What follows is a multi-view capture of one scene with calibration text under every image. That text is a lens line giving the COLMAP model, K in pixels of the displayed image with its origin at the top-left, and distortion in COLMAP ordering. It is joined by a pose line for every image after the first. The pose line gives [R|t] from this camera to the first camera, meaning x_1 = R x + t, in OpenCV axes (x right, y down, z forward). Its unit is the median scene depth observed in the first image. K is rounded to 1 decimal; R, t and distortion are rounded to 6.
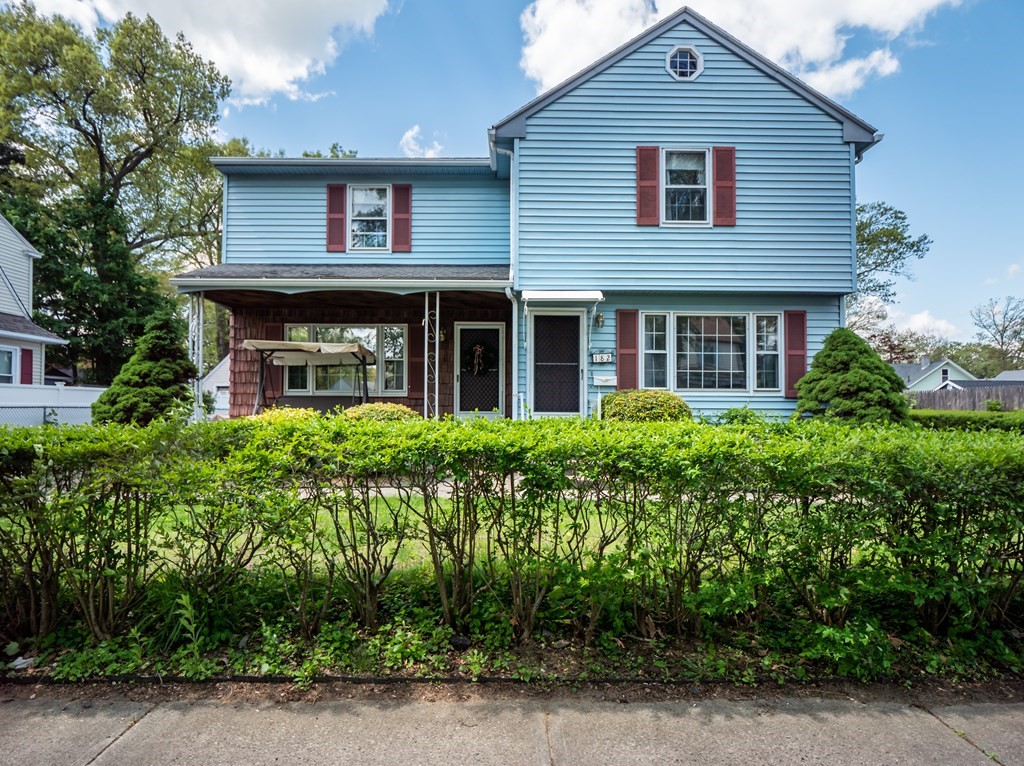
lens RADIAL K [[511.7, 0, 512.6], [0, 511.7, 377.9], [0, 0, 1]] dist [-0.012701, -0.000589]
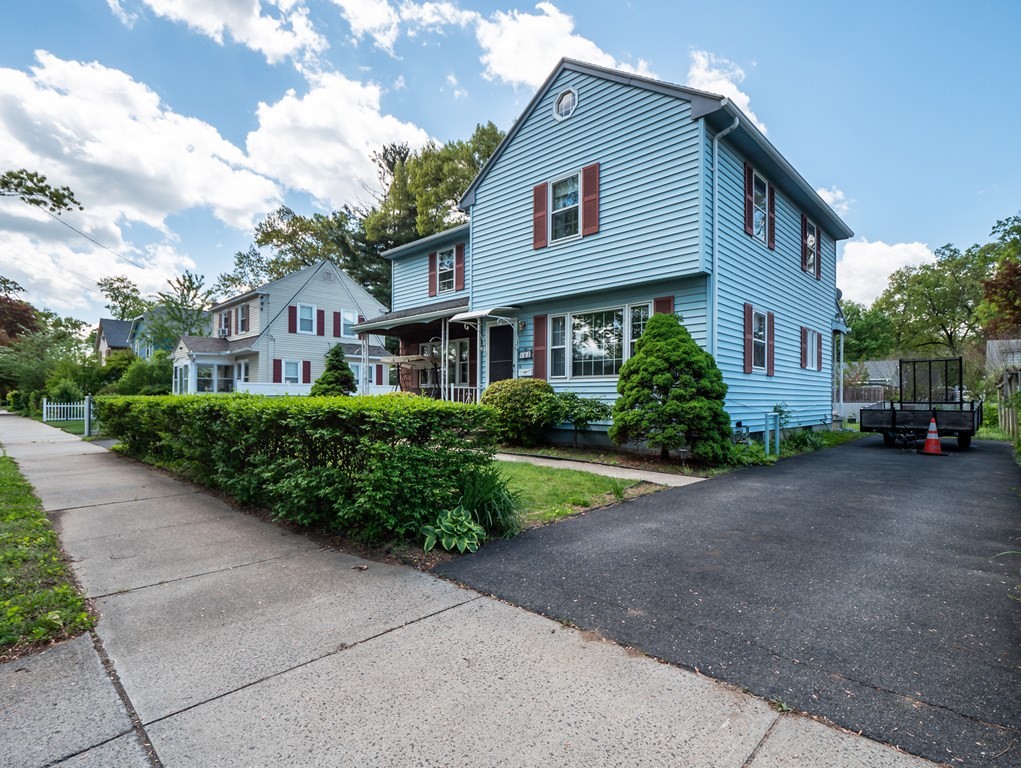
lens RADIAL K [[510.2, 0, 511.1], [0, 510.2, 378.9], [0, 0, 1]] dist [-0.012701, -0.000589]
pose [[0.718764, -0.029399, -0.694632, 1.048184], [0.037495, 0.999291, -0.003495, 0.025576], [0.694242, -0.023533, 0.719356, 0.035782]]
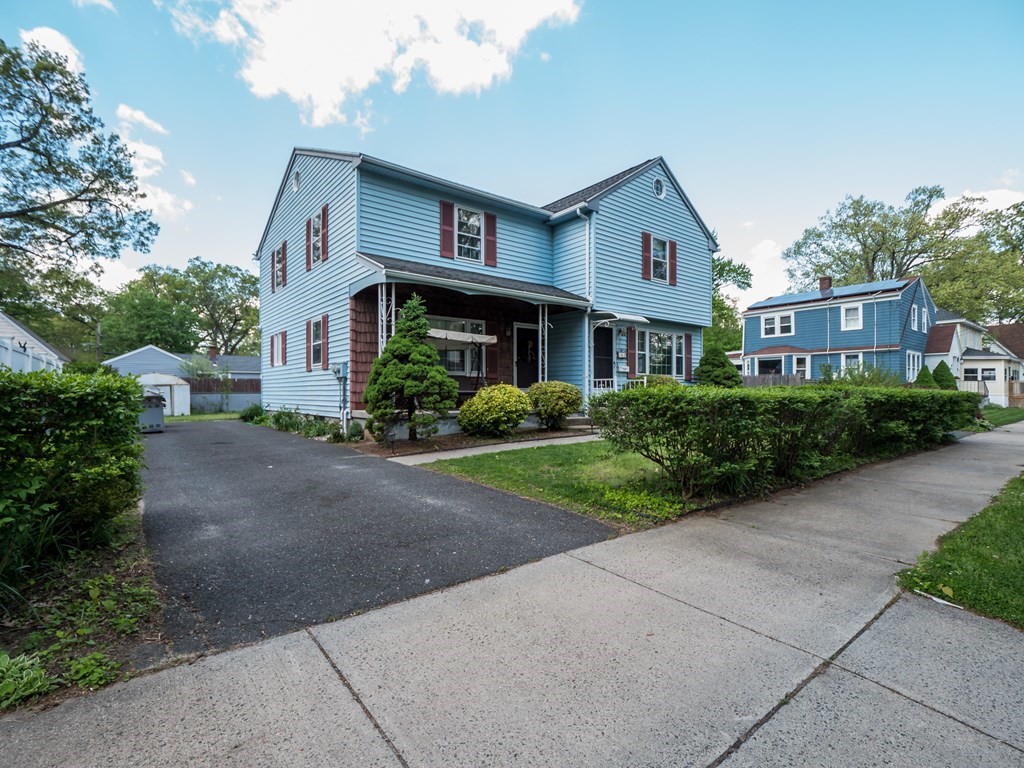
lens RADIAL K [[511.7, 0, 512.6], [0, 511.7, 378.9], [0, 0, 1]] dist [-0.012701, -0.000589]
pose [[0.782400, 0.013209, 0.622636, -1.126338], [-0.029803, 0.999424, 0.016248, 0.021976], [-0.622063, -0.031269, 0.782343, -0.076858]]
